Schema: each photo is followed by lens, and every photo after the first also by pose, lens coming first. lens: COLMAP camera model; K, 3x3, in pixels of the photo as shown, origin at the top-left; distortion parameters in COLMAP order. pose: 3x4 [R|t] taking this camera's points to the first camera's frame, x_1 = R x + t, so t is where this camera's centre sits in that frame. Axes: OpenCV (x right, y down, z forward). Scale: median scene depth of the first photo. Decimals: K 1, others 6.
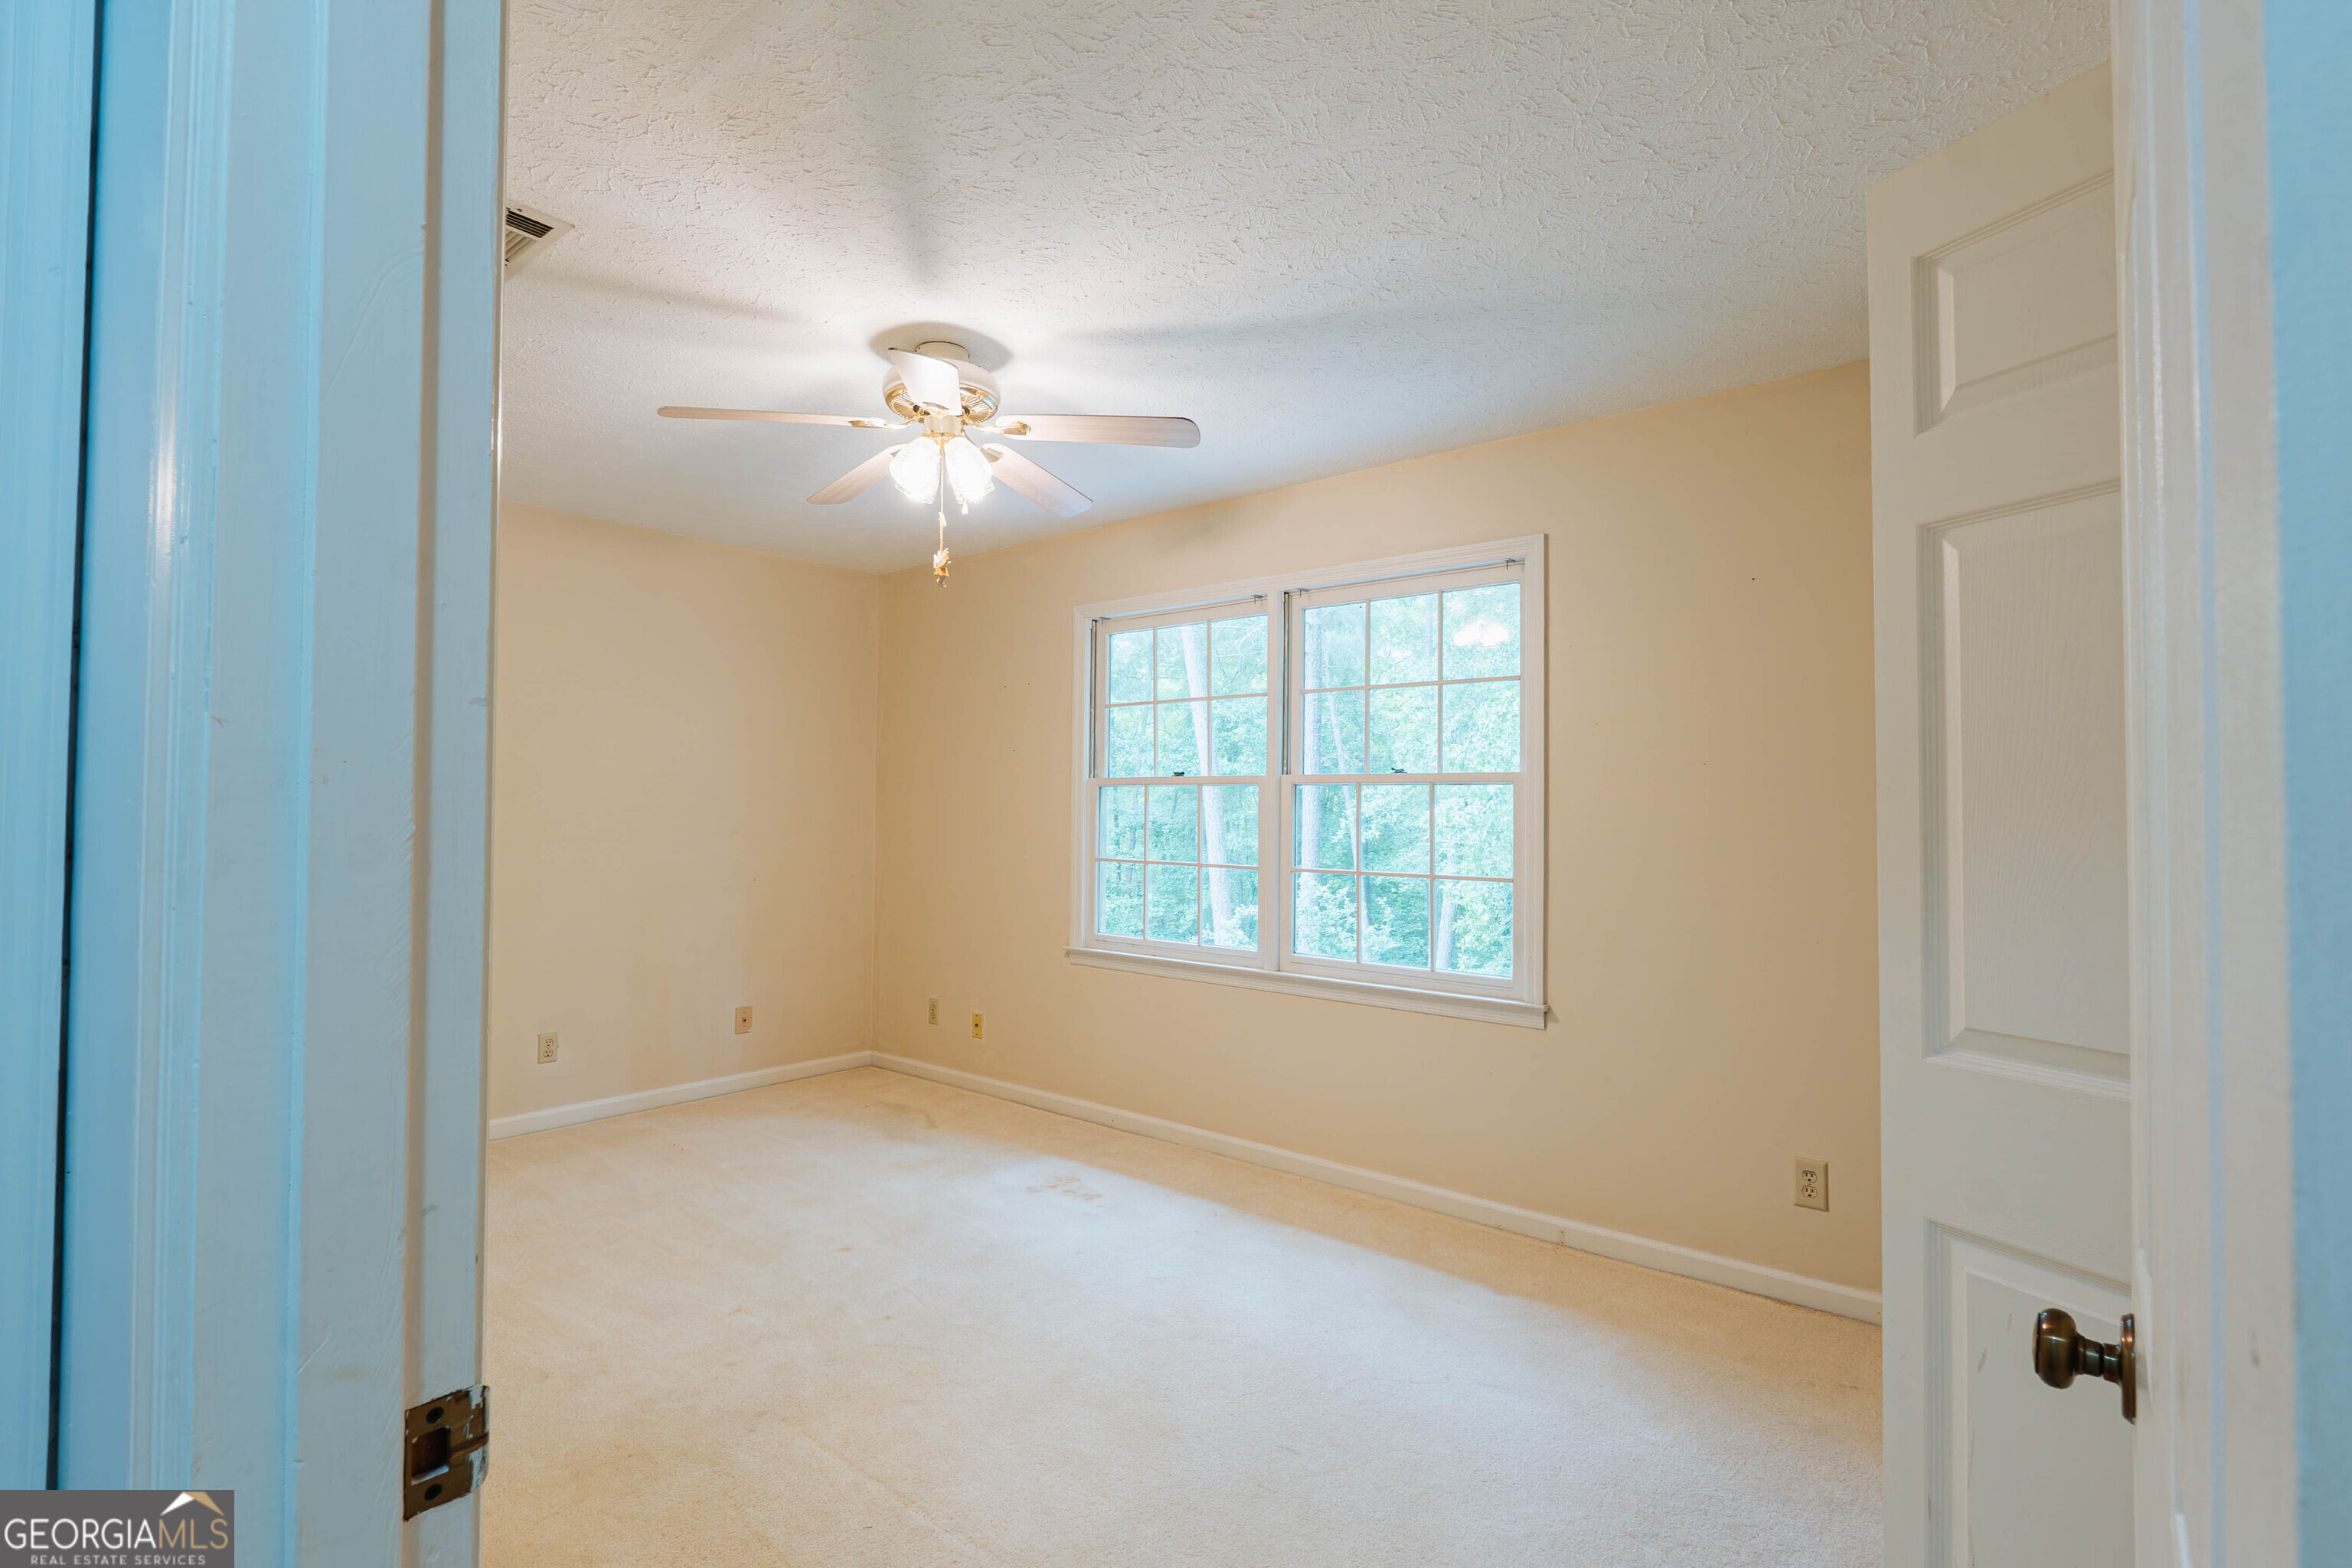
lens RADIAL K [[1108.6, 0, 1176.0], [0, 1108.6, 784.0], [0, 0, 1]] dist [-0.000165, 0.000150]
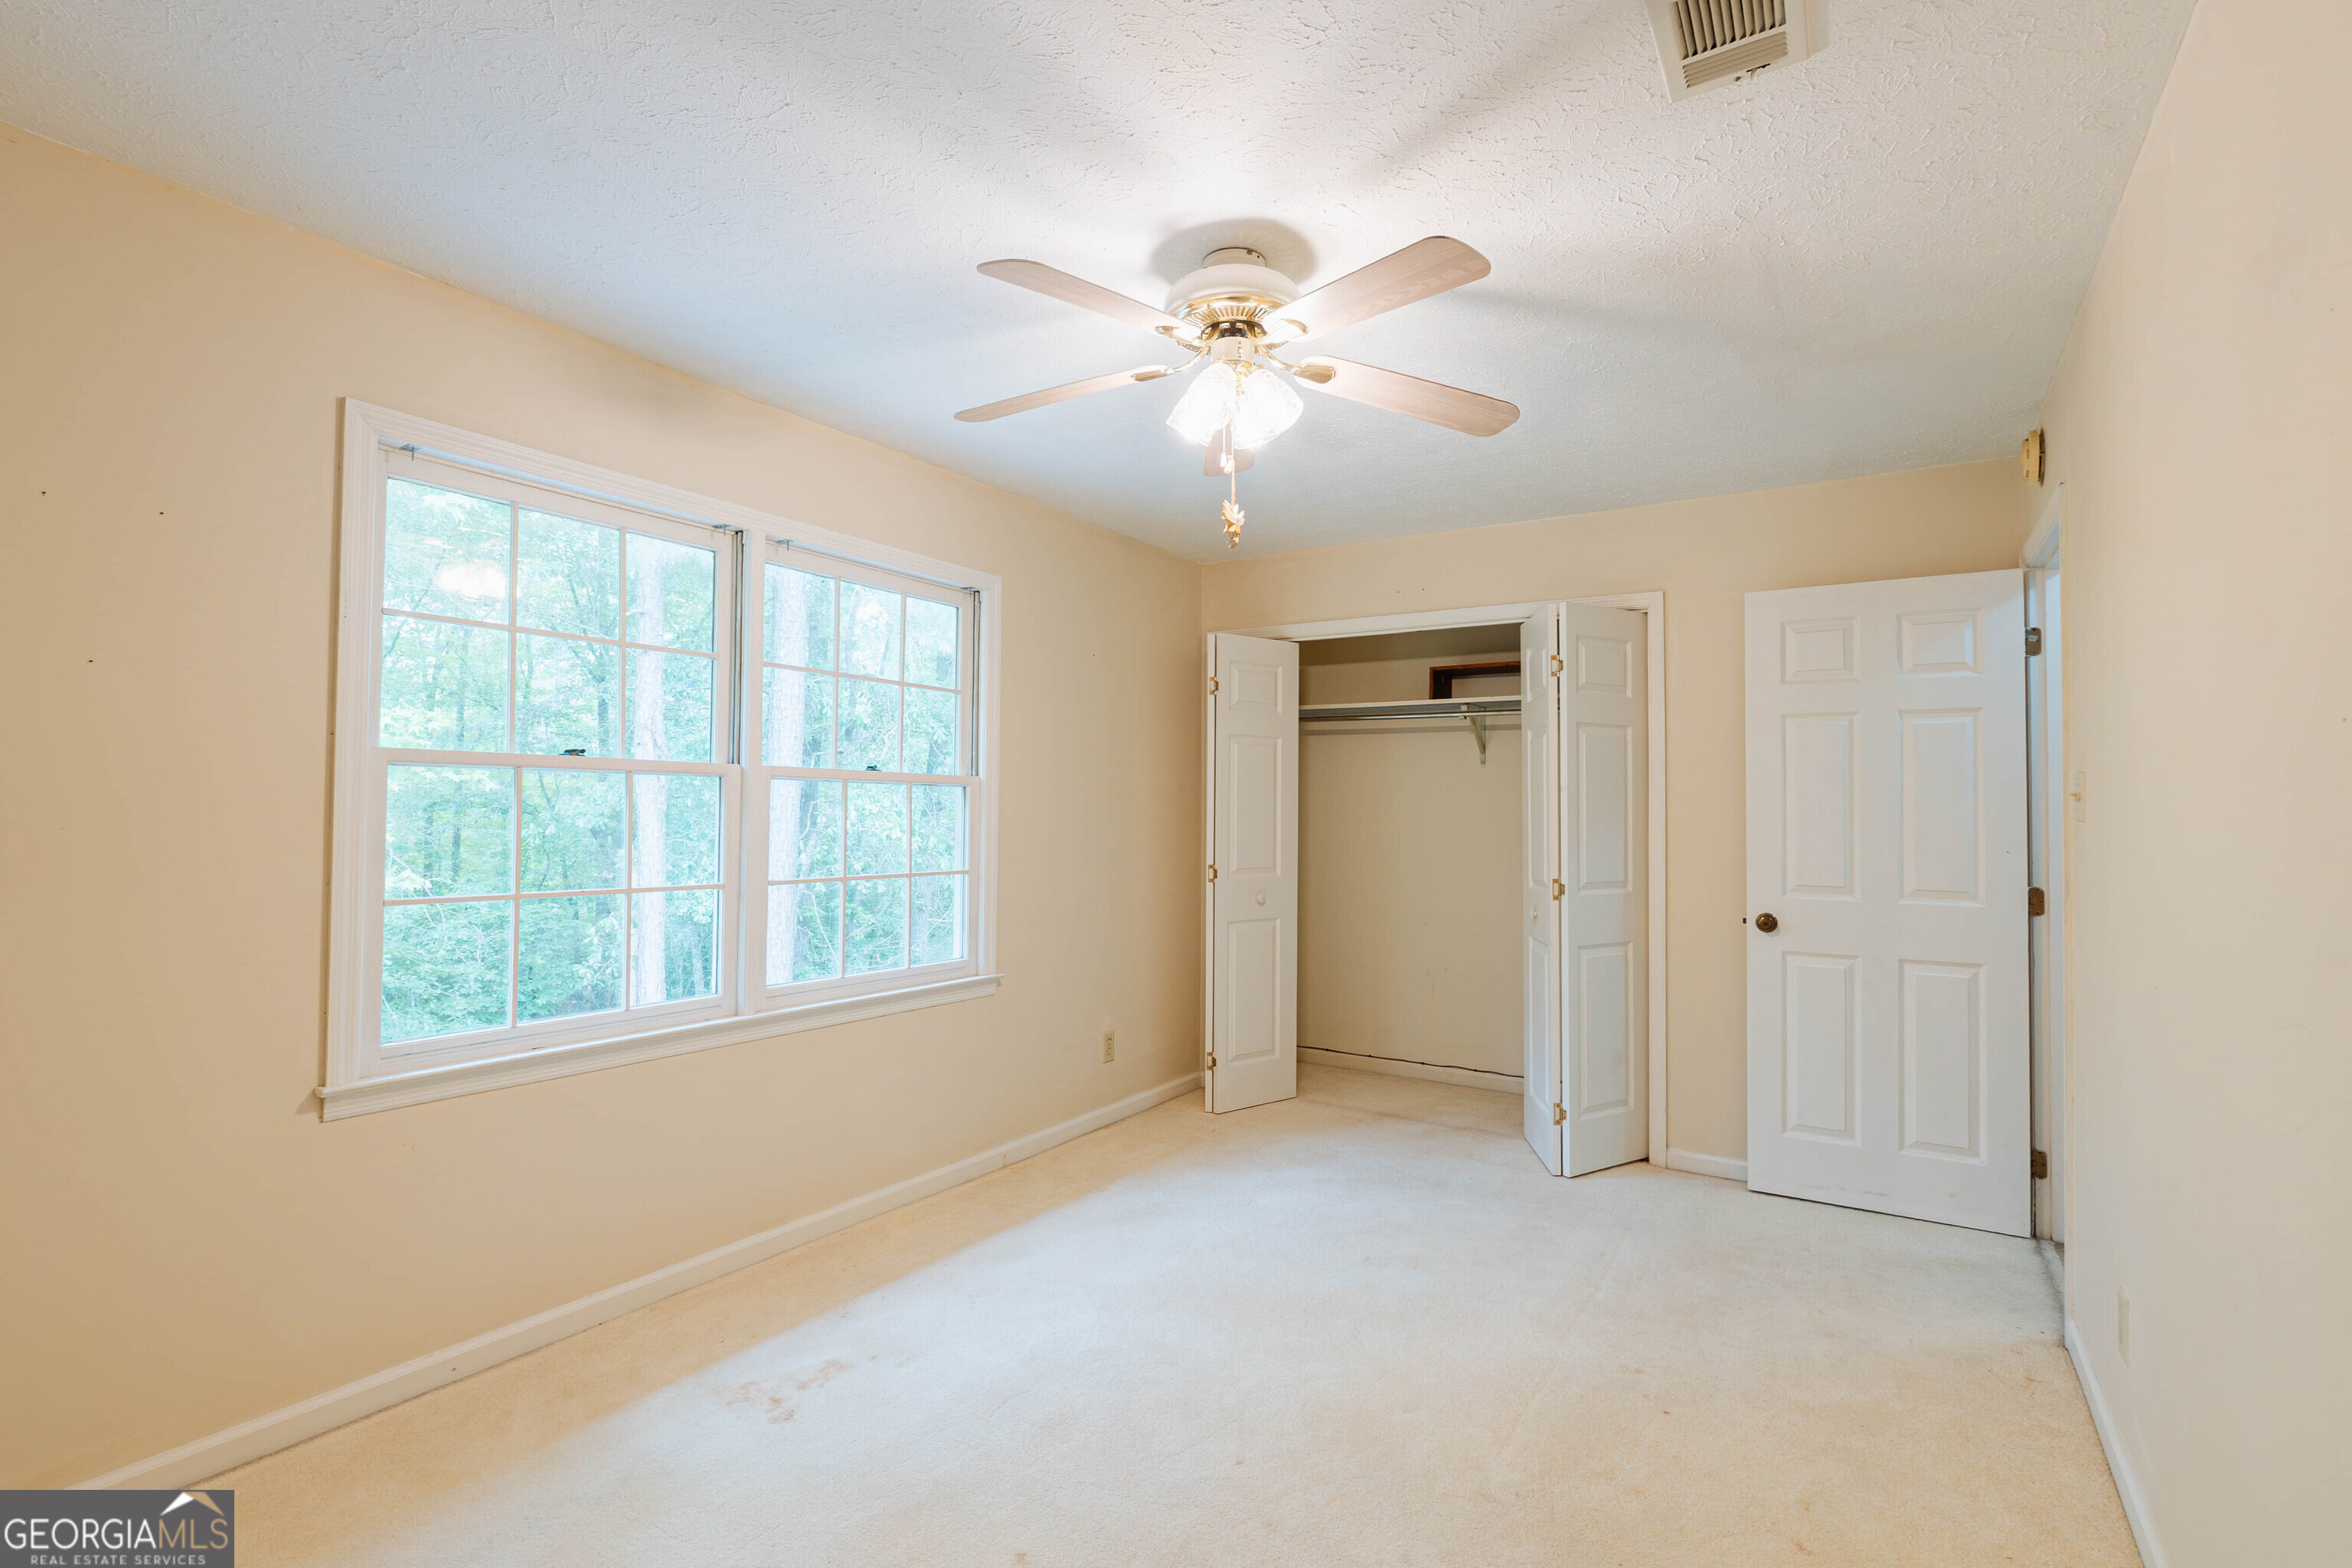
lens RADIAL K [[1075.3, 0, 1172.2], [0, 1075.3, 786.3], [0, 0, 1]] dist [-0.006861, 0.000538]
pose [[-0.110329, 0.014238, 0.993793, -0.728141], [-0.036180, 0.999177, -0.018332, 0.011110], [-0.993236, -0.037978, -0.109723, 0.822467]]
